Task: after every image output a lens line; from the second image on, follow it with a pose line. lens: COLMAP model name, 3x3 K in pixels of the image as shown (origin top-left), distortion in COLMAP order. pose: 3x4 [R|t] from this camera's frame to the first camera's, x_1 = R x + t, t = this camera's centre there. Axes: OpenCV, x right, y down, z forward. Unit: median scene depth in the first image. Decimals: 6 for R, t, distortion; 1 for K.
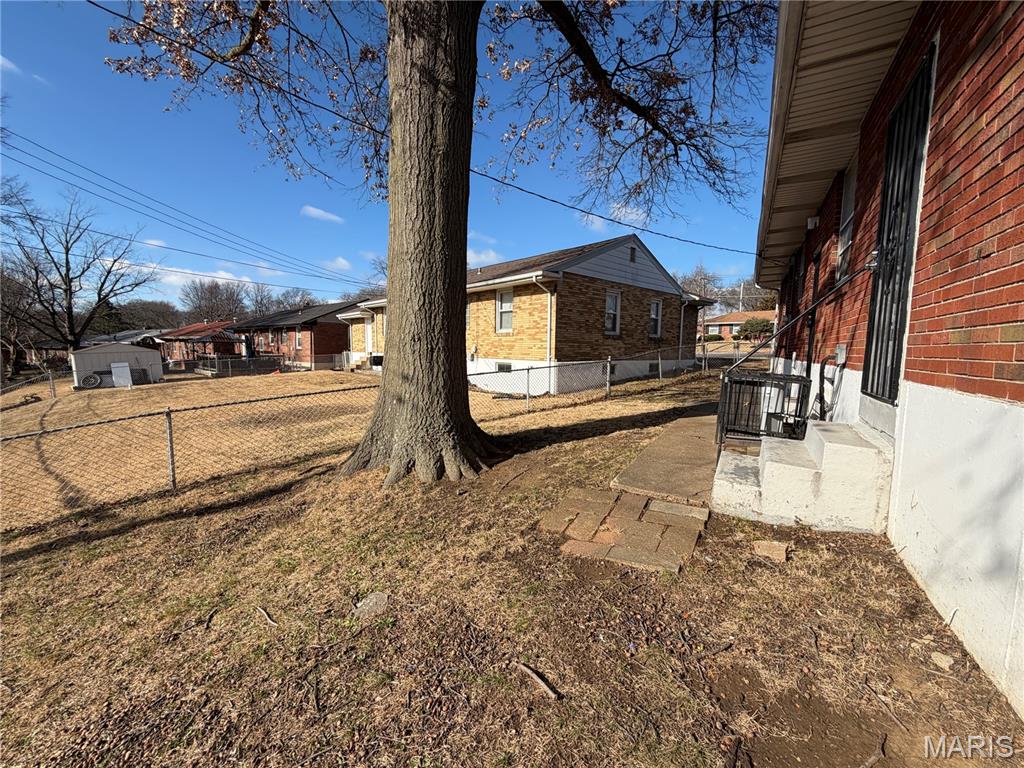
lens RADIAL K [[408.5, 0, 510.4], [0, 408.5, 384.8], [0, 0, 1]] dist [0.000139, 0.000074]
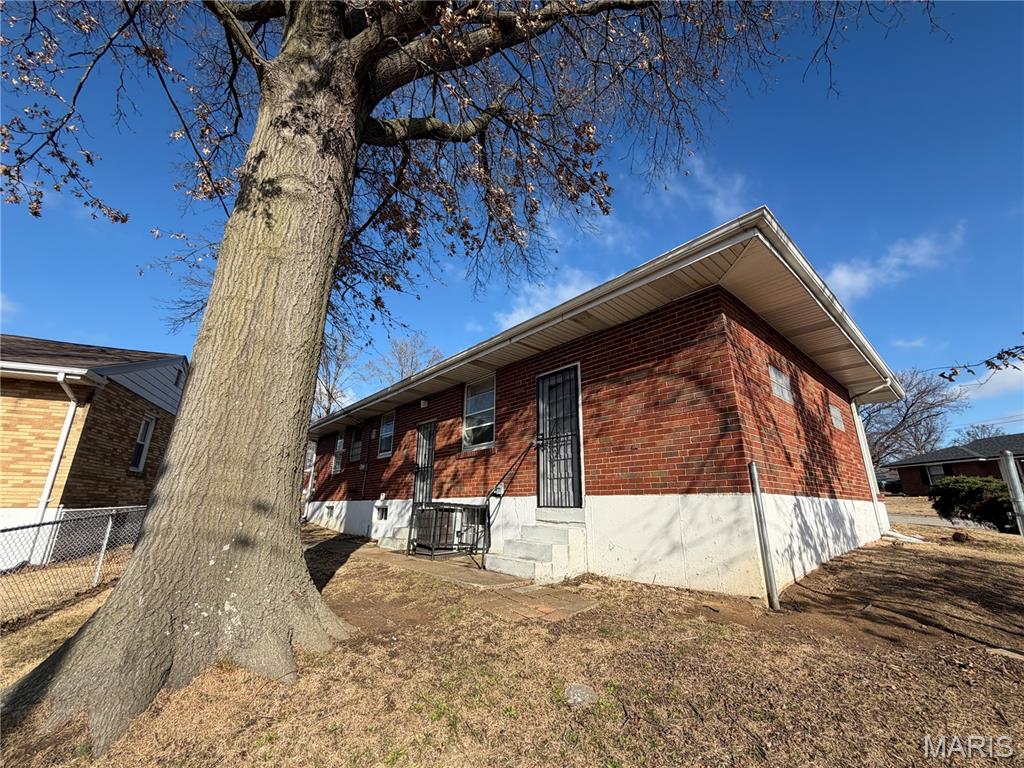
lens RADIAL K [[408.5, 0, 510.4], [0, 408.5, 389.6], [0, 0, 1]] dist [0.000139, 0.000074]
pose [[0.327893, 0.248950, 0.911323, -0.273734], [0.083449, 0.953251, -0.290428, 0.009880], [-0.941022, 0.171278, 0.291790, 0.121793]]
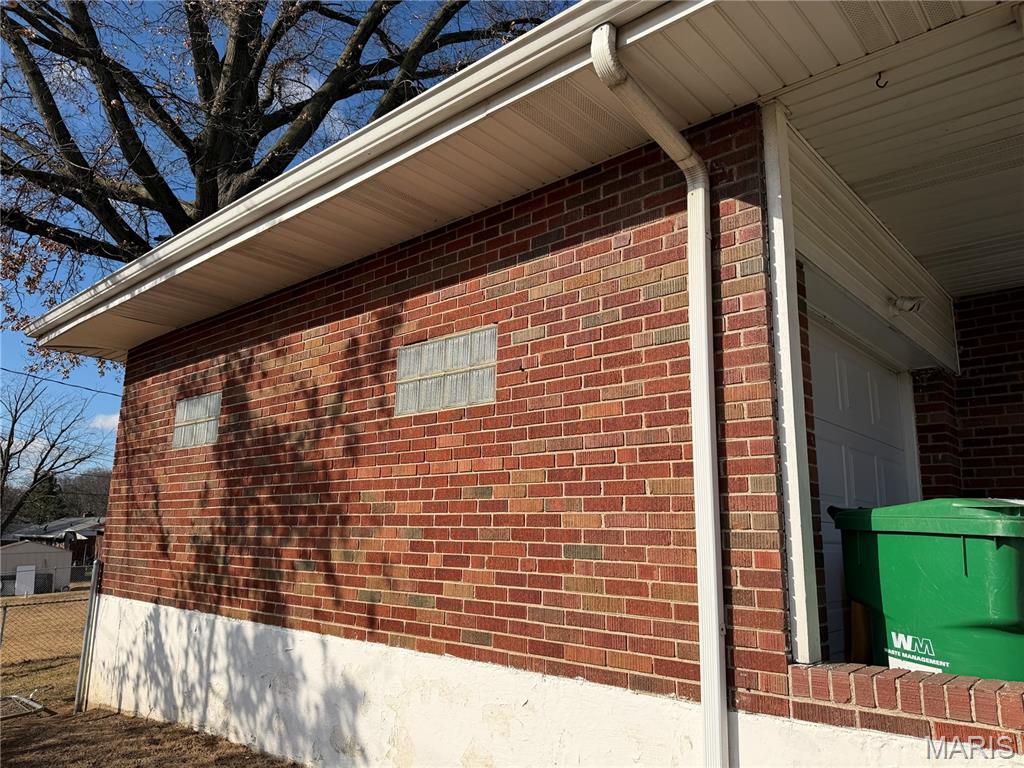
lens RADIAL K [[724.1, 0, 512.1], [0, 724.1, 384.6], [0, 0, 1]] dist [-0.002961, 0.000328]
pose [[0.977453, -0.040599, -0.207212, 0.498540], [-0.023627, 0.954148, -0.298401, 0.014786], [0.209826, 0.296569, 0.931676, -0.414897]]
